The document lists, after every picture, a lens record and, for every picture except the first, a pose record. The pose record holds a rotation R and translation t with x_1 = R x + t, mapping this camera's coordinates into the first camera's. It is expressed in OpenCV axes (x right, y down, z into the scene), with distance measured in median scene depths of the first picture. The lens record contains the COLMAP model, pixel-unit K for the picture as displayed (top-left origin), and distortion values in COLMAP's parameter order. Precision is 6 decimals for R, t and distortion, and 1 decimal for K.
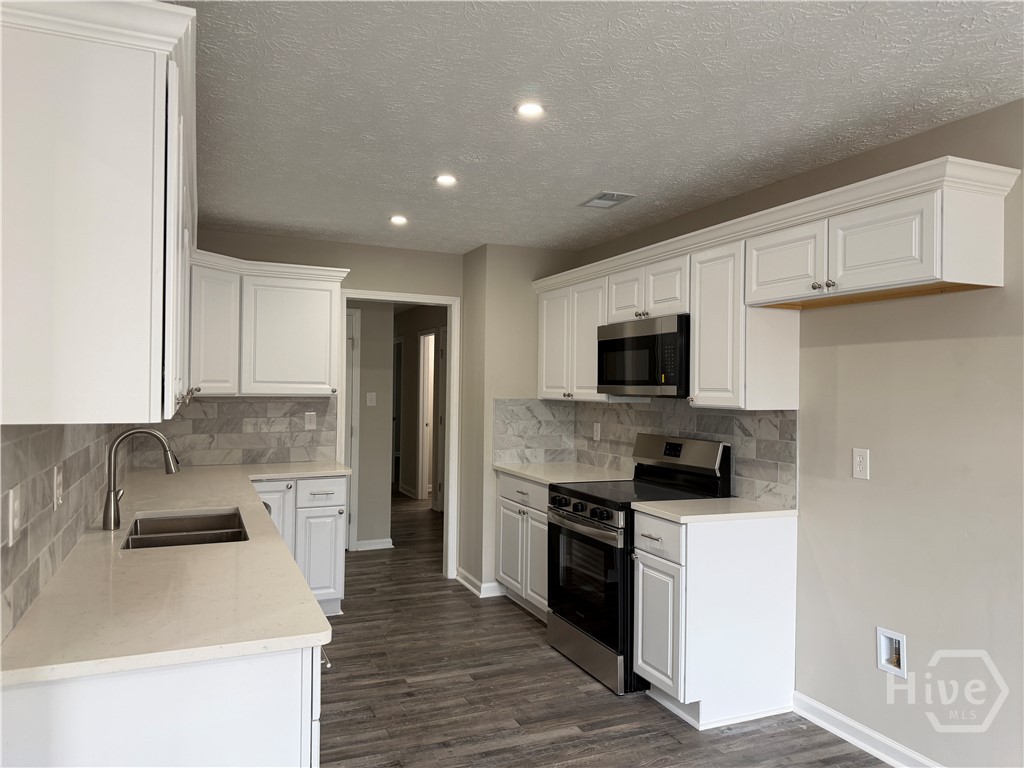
lens RADIAL K [[726.8, 0, 512.0], [0, 726.8, 384.0], [0, 0, 1]] dist [0.100329, -0.155554]
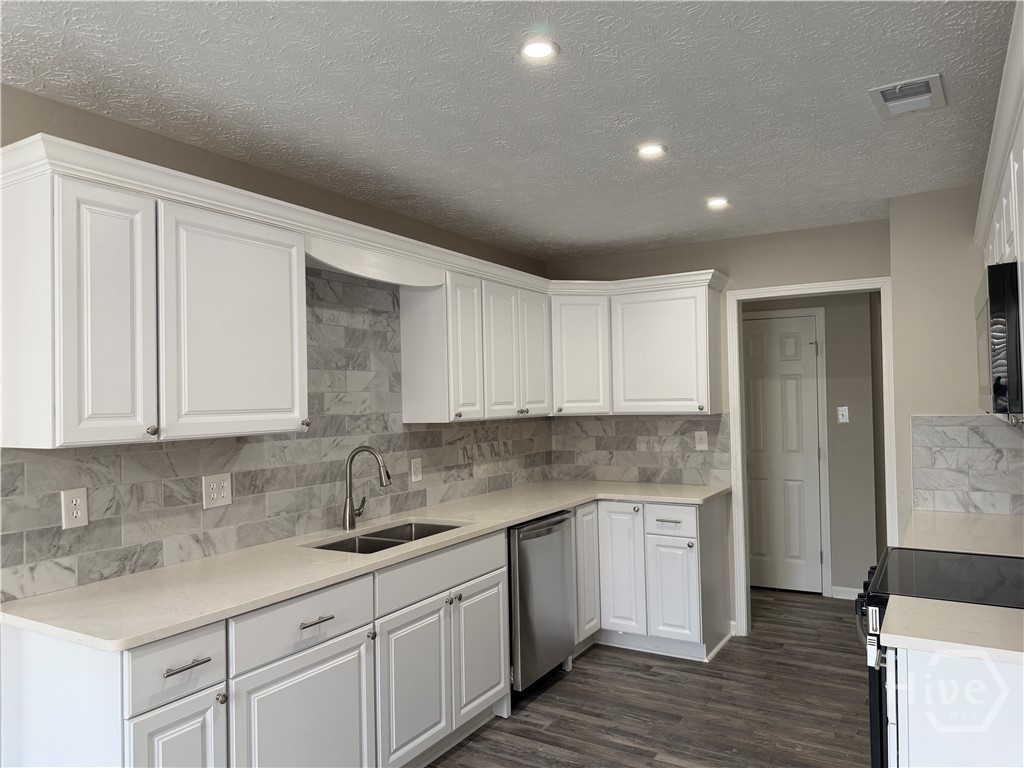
lens RADIAL K [[726.8, 0, 512.0], [0, 726.8, 384.0], [0, 0, 1]] dist [0.100329, -0.155554]
pose [[0.582484, -0.038754, -0.811918, 0.345949], [0.028159, 0.999225, -0.027493, -0.001994], [0.812354, -0.006849, 0.583124, 0.283811]]
